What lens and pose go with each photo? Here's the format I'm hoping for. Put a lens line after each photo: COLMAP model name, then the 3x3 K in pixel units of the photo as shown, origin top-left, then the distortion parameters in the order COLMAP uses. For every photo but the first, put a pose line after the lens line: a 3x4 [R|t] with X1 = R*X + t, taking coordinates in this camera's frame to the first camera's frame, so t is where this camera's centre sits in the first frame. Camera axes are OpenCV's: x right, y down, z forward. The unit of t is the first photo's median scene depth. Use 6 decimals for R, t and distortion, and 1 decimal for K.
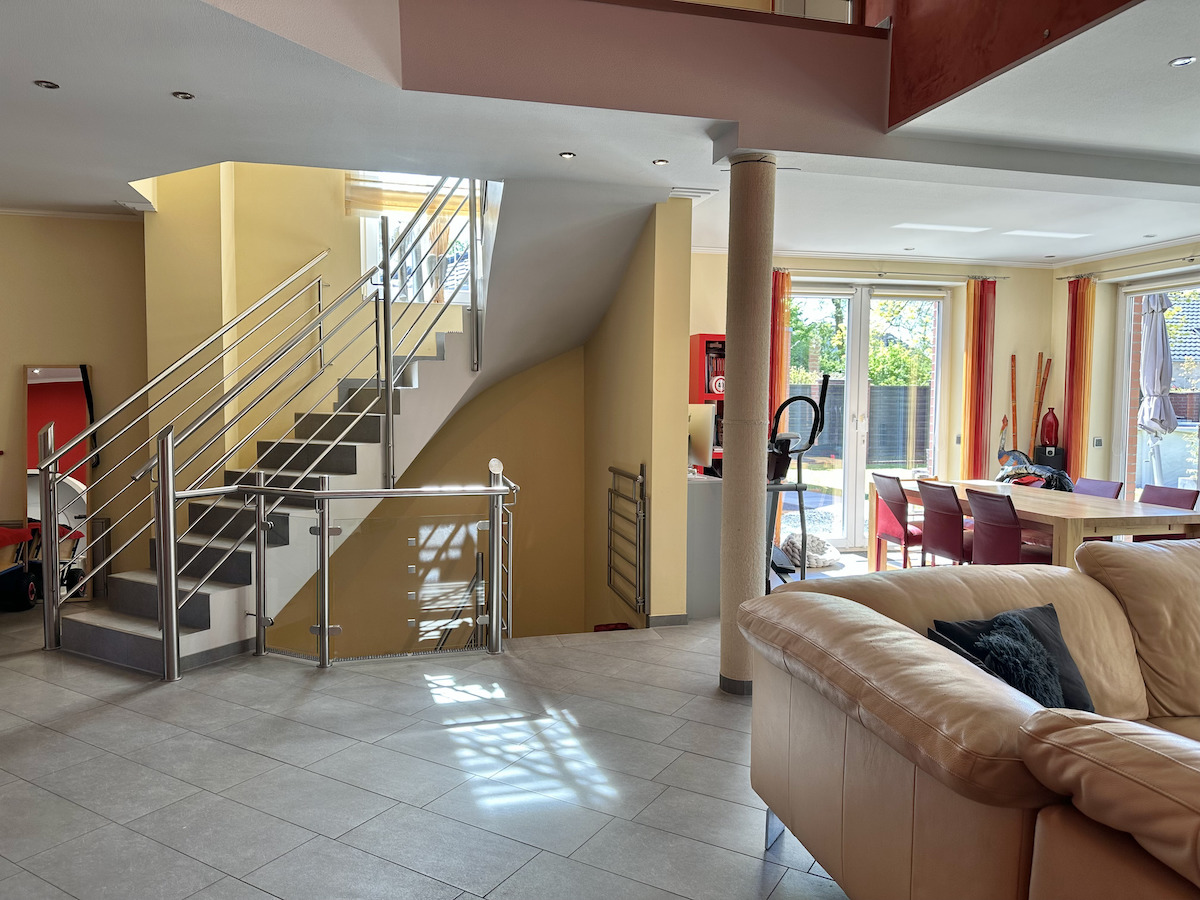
lens RADIAL K [[837.8, 0, 581.1], [0, 837.8, 448.3], [0, 0, 1]] dist [0.123529, -0.165276]
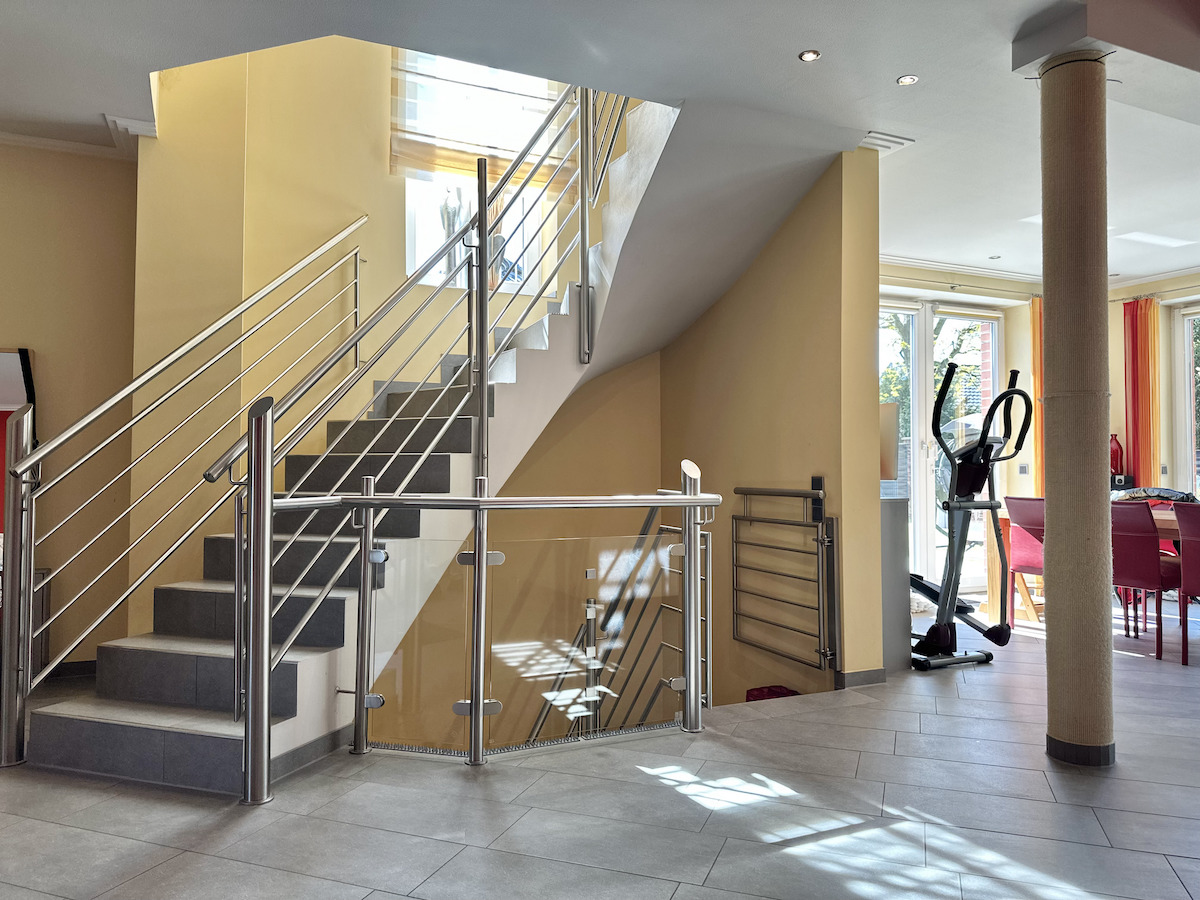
lens RADIAL K [[837.8, 0, 581.1], [0, 837.8, 448.3], [0, 0, 1]] dist [0.123529, -0.165276]
pose [[0.981524, 0.000495, 0.191341, -0.336604], [0.016595, 0.996008, -0.087705, 0.066034], [-0.190620, 0.089260, 0.977597, 0.294197]]
